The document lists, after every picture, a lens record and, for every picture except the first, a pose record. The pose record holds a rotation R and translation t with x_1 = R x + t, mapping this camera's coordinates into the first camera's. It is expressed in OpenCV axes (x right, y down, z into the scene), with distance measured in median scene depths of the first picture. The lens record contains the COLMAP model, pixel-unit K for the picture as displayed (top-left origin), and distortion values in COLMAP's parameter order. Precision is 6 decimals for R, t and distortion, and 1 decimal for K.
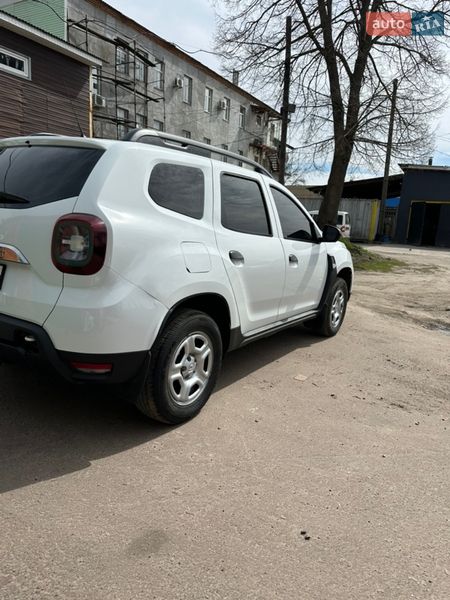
lens RADIAL K [[420.5, 0, 226.1], [0, 420.5, 306.6], [0, 0, 1]] dist [0.080704, -0.111181]
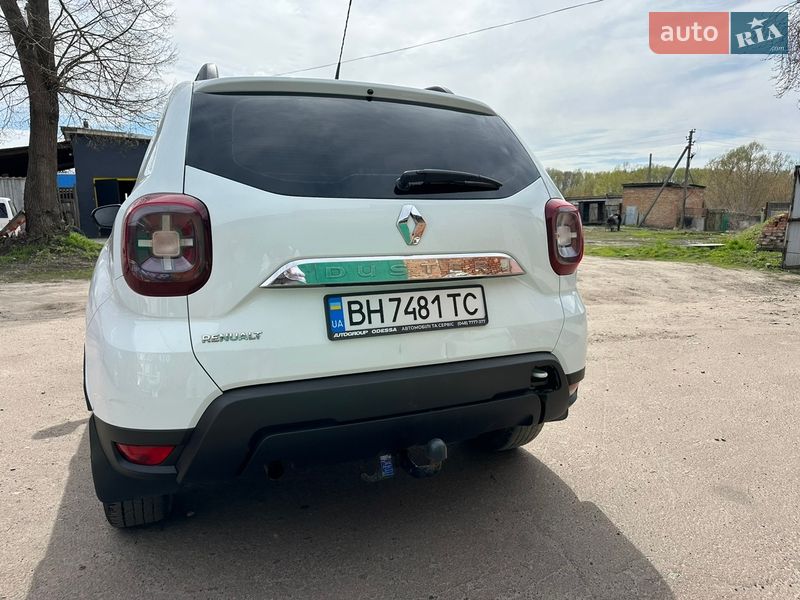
lens RADIAL K [[566.9, 0, 400.0], [0, 566.9, 300.0], [0, 0, 1]] dist [0.041310, -0.052499]
pose [[0.546643, -0.199767, 0.813188, -0.640149], [0.224403, 0.970553, 0.087577, -0.088194], [-0.806737, 0.134608, 0.575375, 0.293052]]
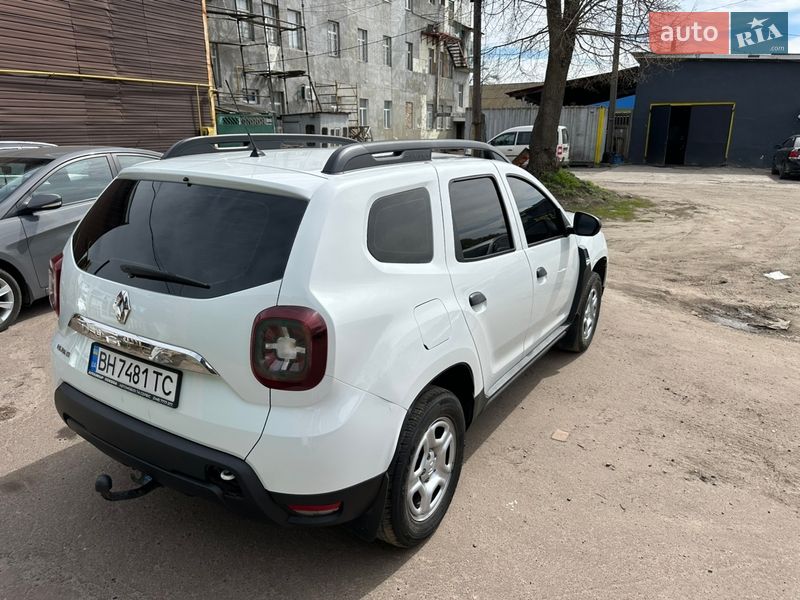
lens RADIAL K [[566.9, 0, 400.0], [0, 566.9, 300.0], [0, 0, 1]] dist [0.041310, -0.052499]
pose [[0.998157, -0.060683, 0.000920, -0.071357], [0.060390, 0.994615, 0.084228, -0.135687], [-0.006026, -0.084018, 0.996446, 0.025084]]
